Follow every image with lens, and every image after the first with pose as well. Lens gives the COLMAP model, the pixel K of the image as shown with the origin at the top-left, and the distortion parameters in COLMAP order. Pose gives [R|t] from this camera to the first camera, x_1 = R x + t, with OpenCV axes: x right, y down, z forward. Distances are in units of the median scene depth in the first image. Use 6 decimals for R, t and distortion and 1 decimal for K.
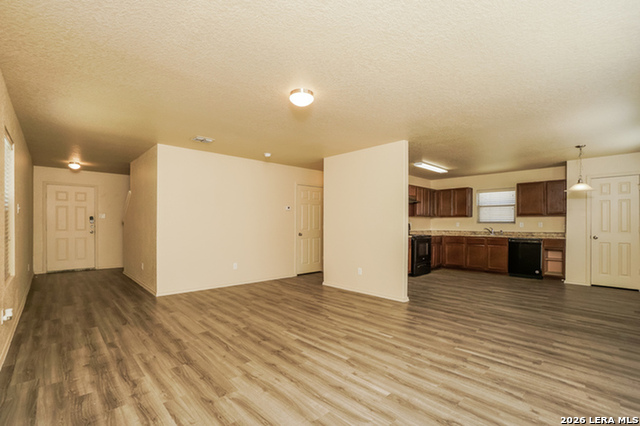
lens RADIAL K [[286.4, 0, 302.8], [0, 286.4, 227.0], [0, 0, 1]] dist [-0.032388, -0.000155]
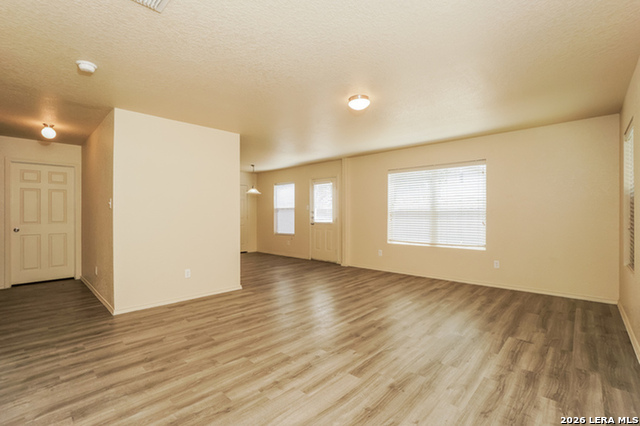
lens RADIAL K [[286.4, 0, 318.1], [0, 286.4, 213.8], [0, 0, 1]] dist [-0.032388, -0.000155]
pose [[-0.086534, 0.004163, 0.996240, -1.022255], [0.010002, 0.999944, -0.003309, -0.009043], [-0.996199, 0.009679, -0.086571, 1.152336]]
